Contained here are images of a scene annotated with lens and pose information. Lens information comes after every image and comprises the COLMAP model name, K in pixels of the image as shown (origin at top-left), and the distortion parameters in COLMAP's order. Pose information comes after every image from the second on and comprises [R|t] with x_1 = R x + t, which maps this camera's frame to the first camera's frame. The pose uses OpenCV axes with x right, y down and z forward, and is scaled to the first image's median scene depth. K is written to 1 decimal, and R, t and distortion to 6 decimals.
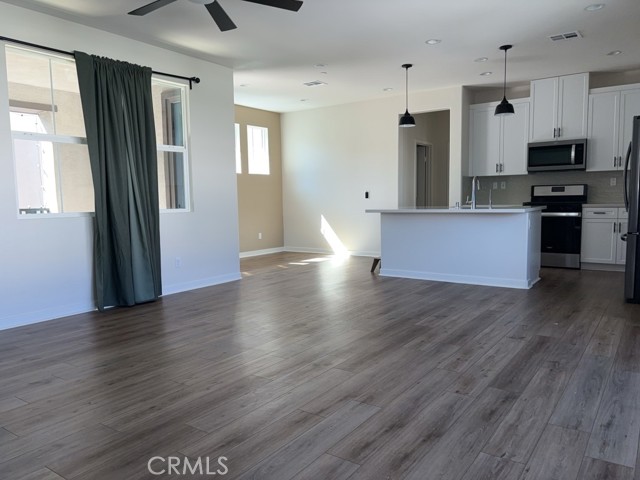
lens RADIAL K [[485.9, 0, 318.8], [0, 485.9, 241.3], [0, 0, 1]] dist [0.051435, -0.055430]
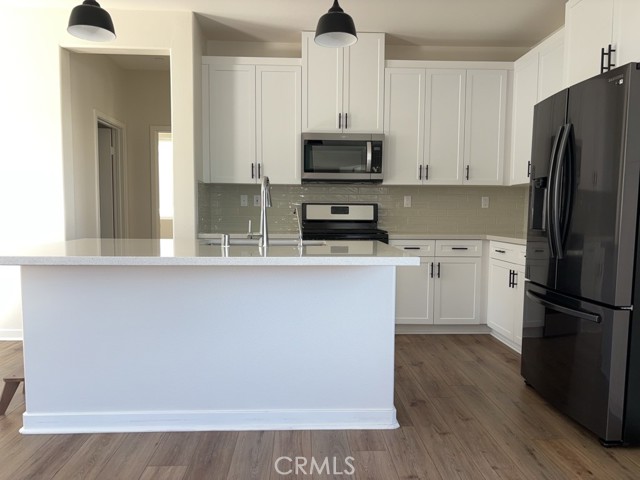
lens RADIAL K [[485.9, 0, 319.2], [0, 485.9, 246.0], [0, 0, 1]] dist [0.051435, -0.055430]
pose [[0.787968, -0.018588, 0.615436, 0.068190], [0.033415, 0.999362, -0.012599, -0.051523], [-0.614809, 0.030493, 0.788086, 0.511224]]
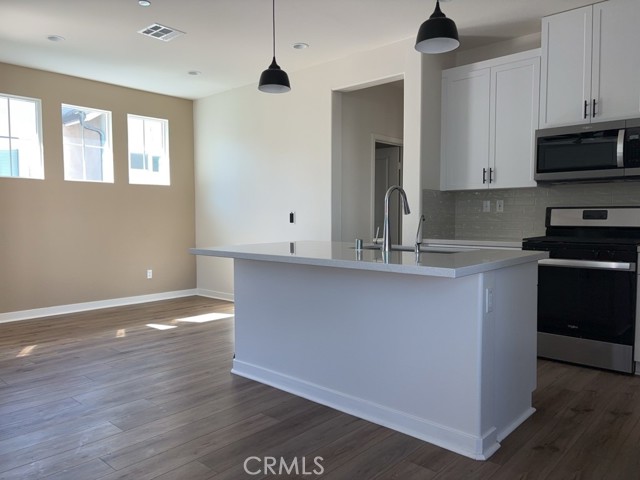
lens RADIAL K [[485.9, 0, 321.1], [0, 485.9, 240.0], [0, 0, 1]] dist [0.051435, -0.055430]
pose [[0.992242, 0.021761, -0.122404, 0.255961], [-0.026488, 0.998960, -0.037122, -0.050337], [0.121469, 0.040076, 0.991786, 0.428000]]
